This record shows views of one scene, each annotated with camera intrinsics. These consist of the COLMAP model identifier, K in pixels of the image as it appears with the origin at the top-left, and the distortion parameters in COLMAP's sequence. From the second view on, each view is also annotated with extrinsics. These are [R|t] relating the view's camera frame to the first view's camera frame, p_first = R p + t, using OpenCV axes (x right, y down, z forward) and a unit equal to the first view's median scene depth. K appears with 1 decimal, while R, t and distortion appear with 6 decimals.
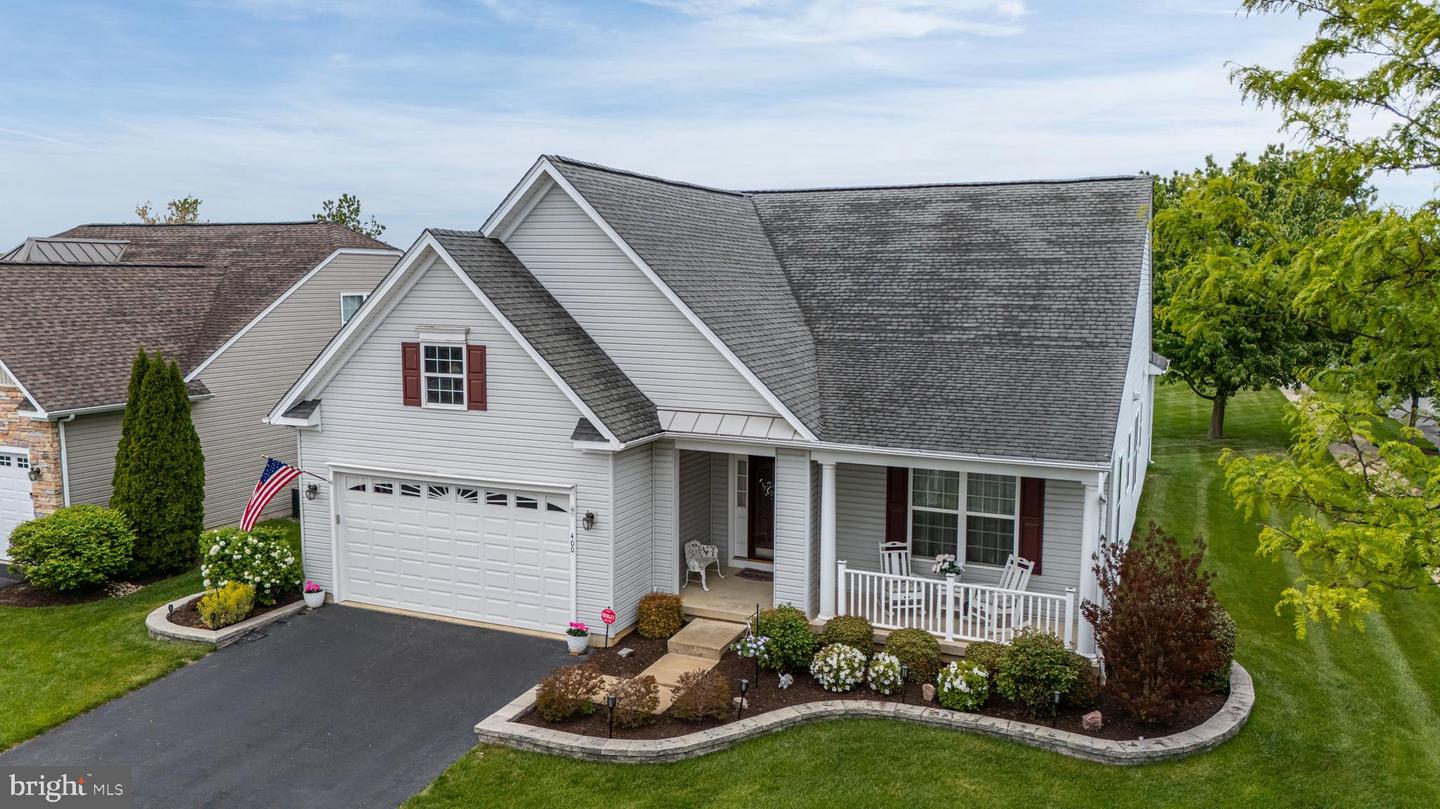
lens RADIAL K [[1049.9, 0, 723.1], [0, 1049.9, 420.2], [0, 0, 1]] dist [0.083887, -0.084312]
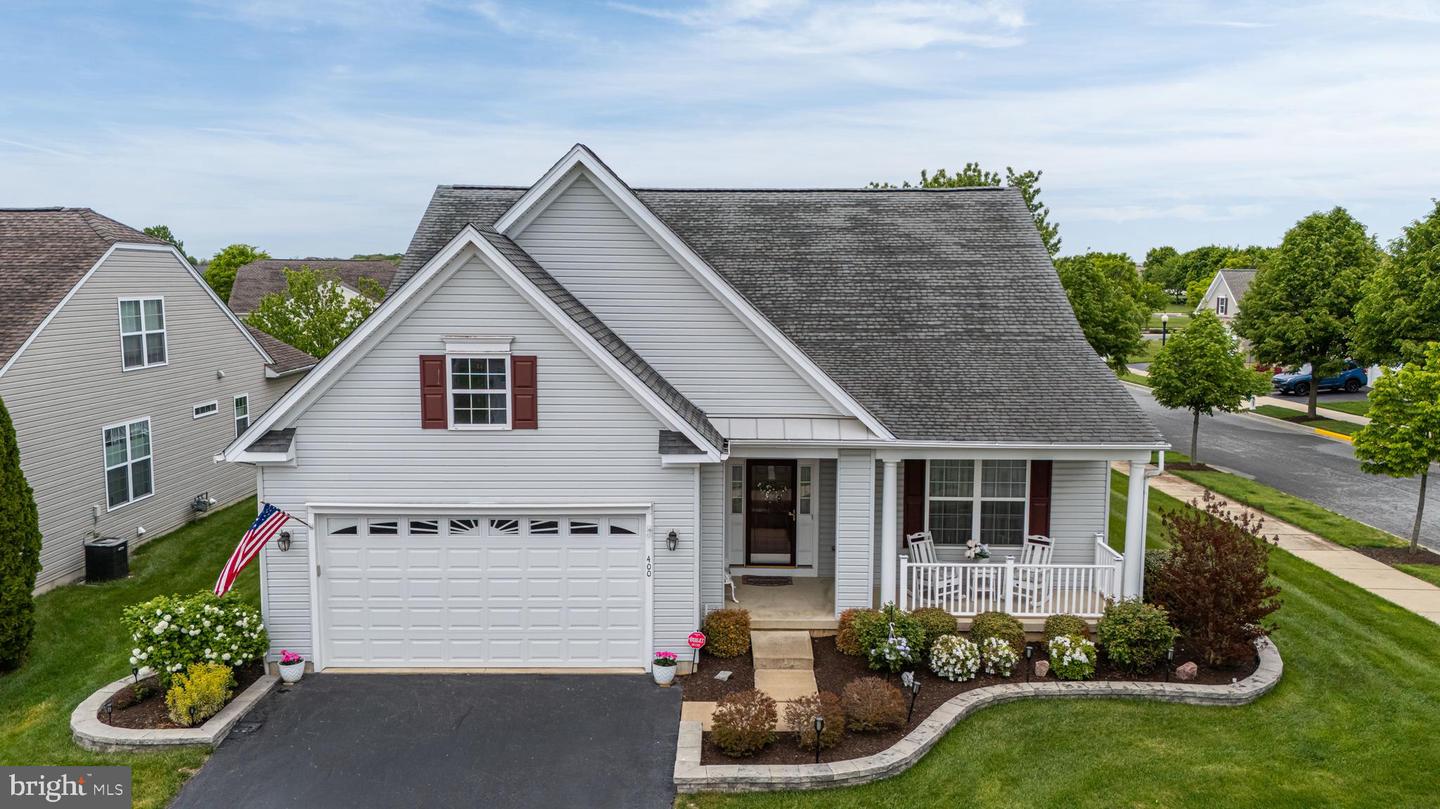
lens RADIAL K [[1049.9, 0, 723.1], [0, 1049.9, 420.2], [0, 0, 1]] dist [0.083887, -0.084312]
pose [[0.919027, -0.054364, 0.390428, -0.424832], [0.054627, 0.998452, 0.010438, -0.017080], [-0.390392, 0.011735, 0.920574, 0.120526]]
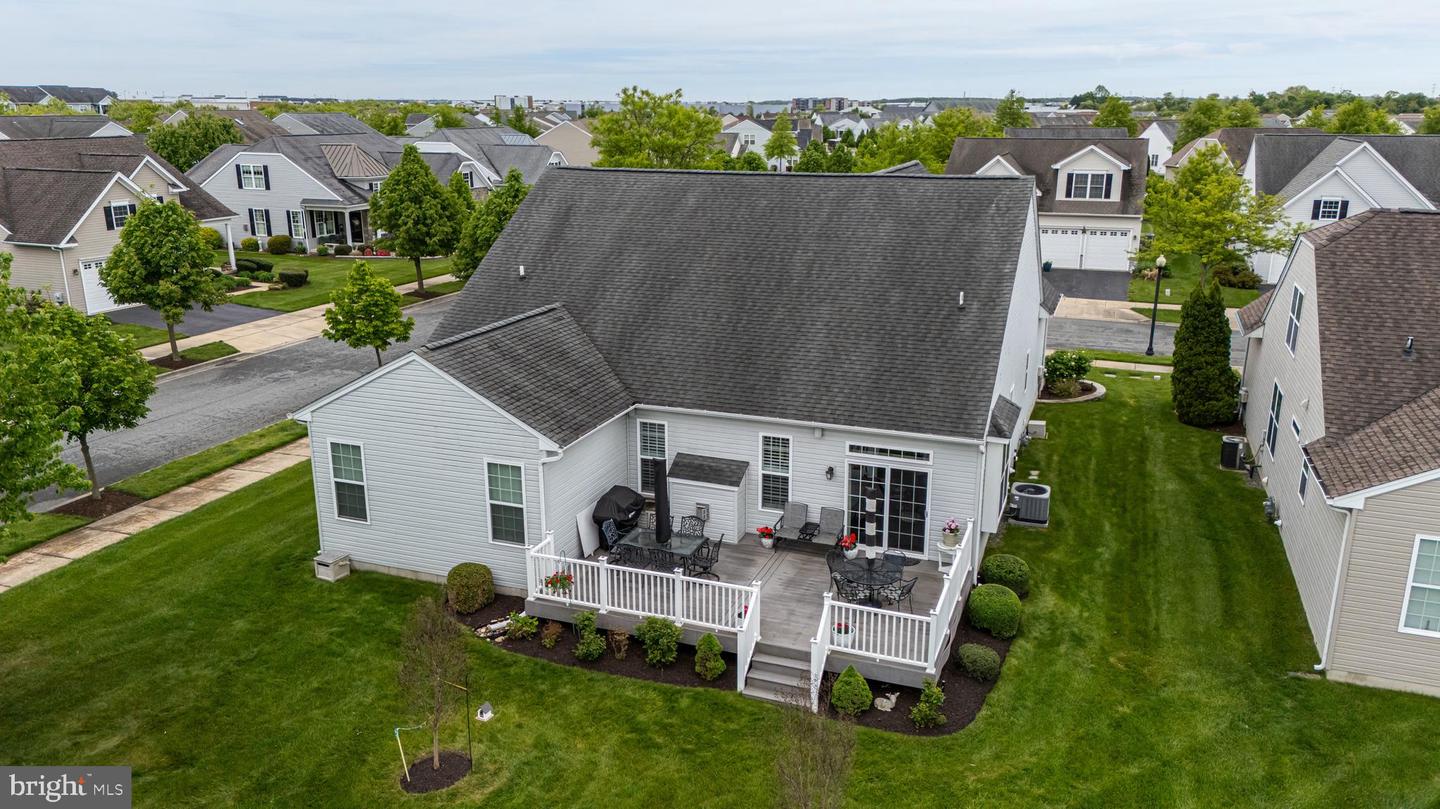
lens RADIAL K [[1053.0, 0, 724.8], [0, 1053.0, 404.1], [0, 0, 1]] dist [0.084404, -0.087238]
pose [[0.998637, -0.016064, 0.049652, -2.352793], [0.009093, 0.990452, 0.137555, 0.081386], [-0.051388, -0.136916, 0.989249, -2.325020]]
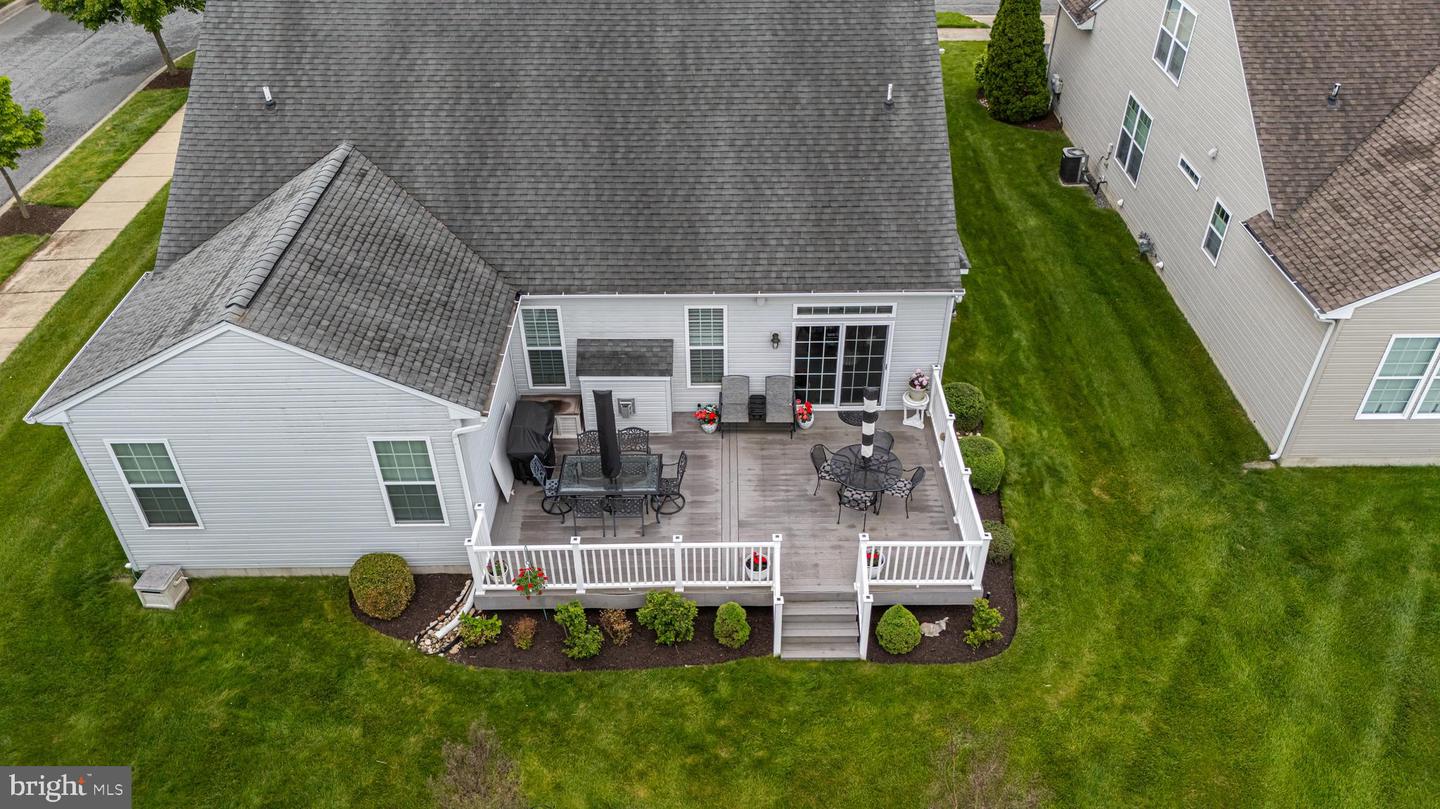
lens RADIAL K [[1053.0, 0, 724.8], [0, 1053.0, 404.1], [0, 0, 1]] dist [0.084404, -0.087238]
pose [[0.914317, -0.252708, 0.316484, -2.570221], [0.063783, 0.861542, 0.503663, -0.150878], [-0.399944, -0.440322, 0.803842, -1.952044]]
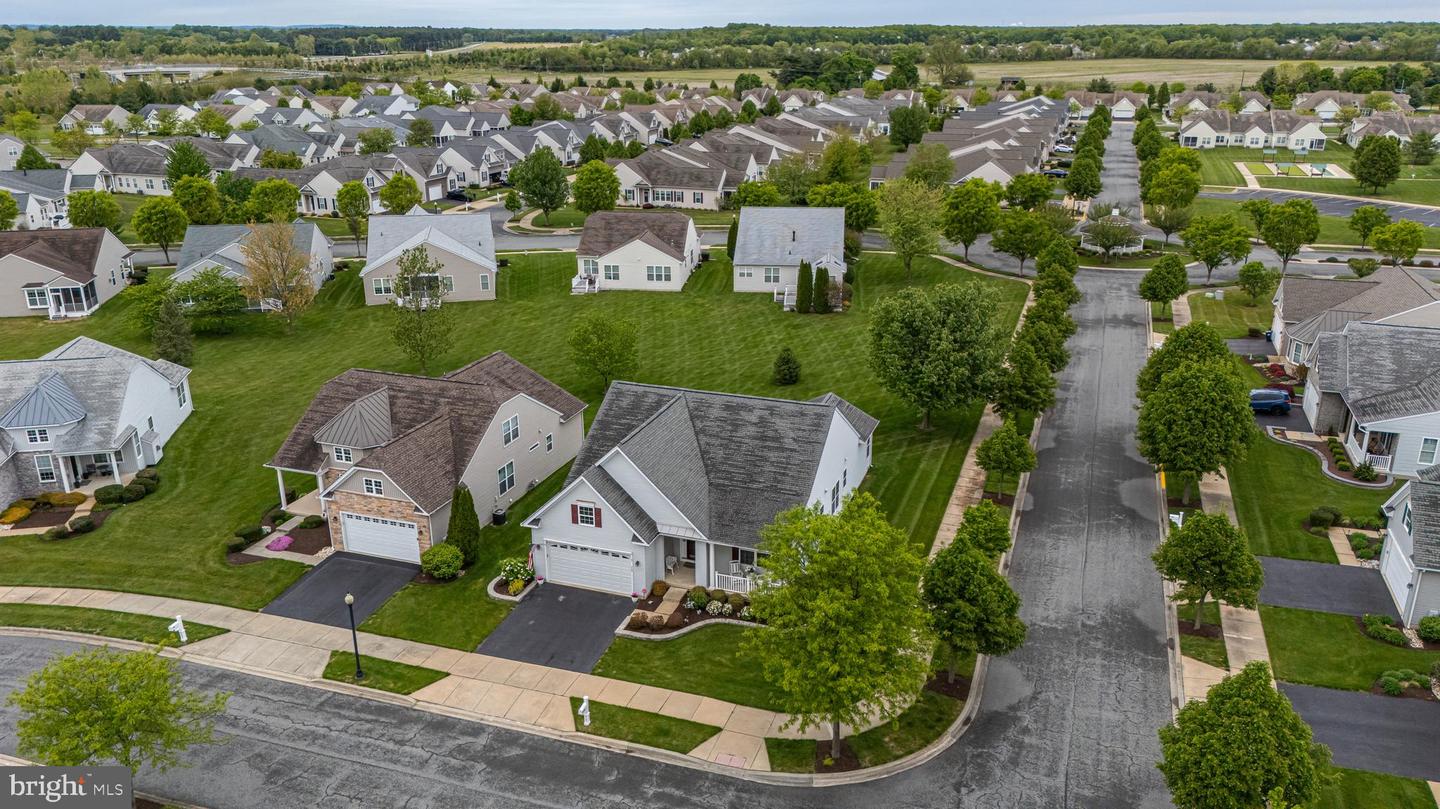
lens RADIAL K [[1053.0, 0, 724.8], [0, 1053.0, 404.1], [0, 0, 1]] dist [0.084404, -0.087238]
pose [[0.997785, -0.031125, 0.058785, -0.033970], [0.018705, 0.979396, 0.201081, -0.979174], [-0.063832, -0.199536, 0.977809, -1.979837]]
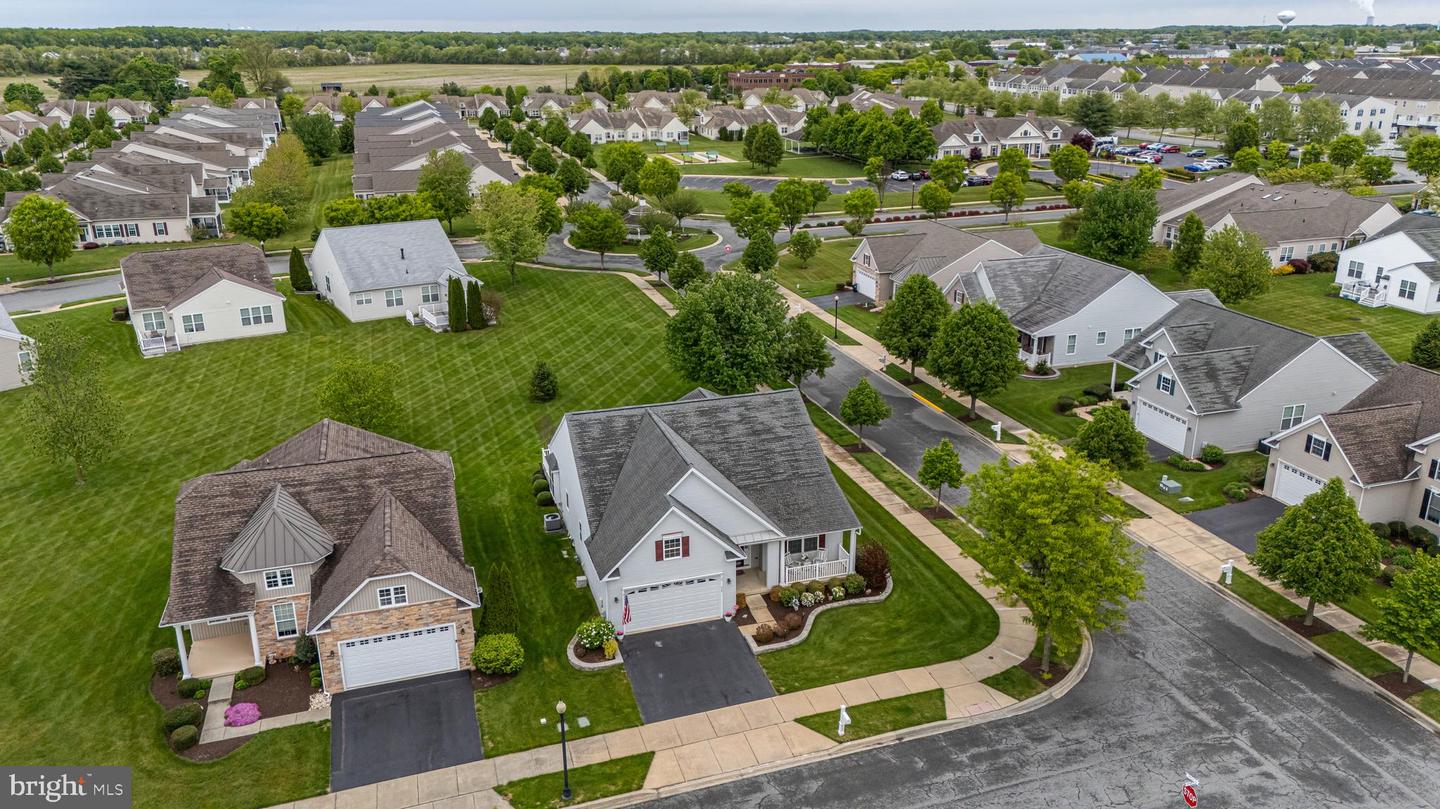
lens RADIAL K [[1053.0, 0, 724.8], [0, 1053.0, 404.1], [0, 0, 1]] dist [0.084404, -0.087238]
pose [[0.751819, -0.226561, 0.619224, -1.868515], [0.098549, 0.967176, 0.234219, -1.094395], [-0.651963, -0.115066, 0.749469, -1.216511]]
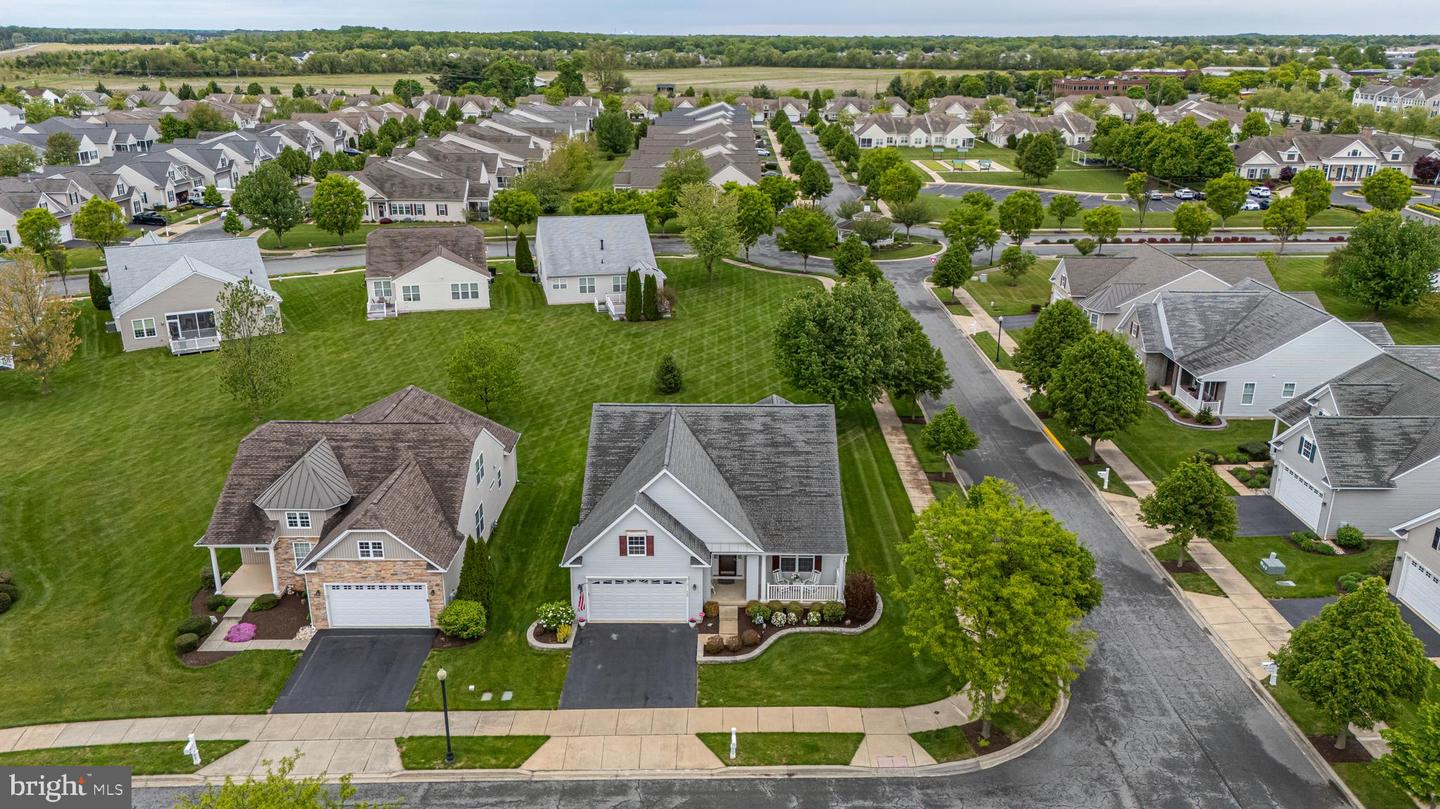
lens RADIAL K [[1057.5, 0, 724.8], [0, 1057.5, 397.9], [0, 0, 1]] dist [0.070740, -0.064925]
pose [[0.919138, -0.129047, 0.372198, -1.088298], [0.055407, 0.977779, 0.202186, -1.030827], [-0.390019, -0.165215, 0.905864, -1.697140]]
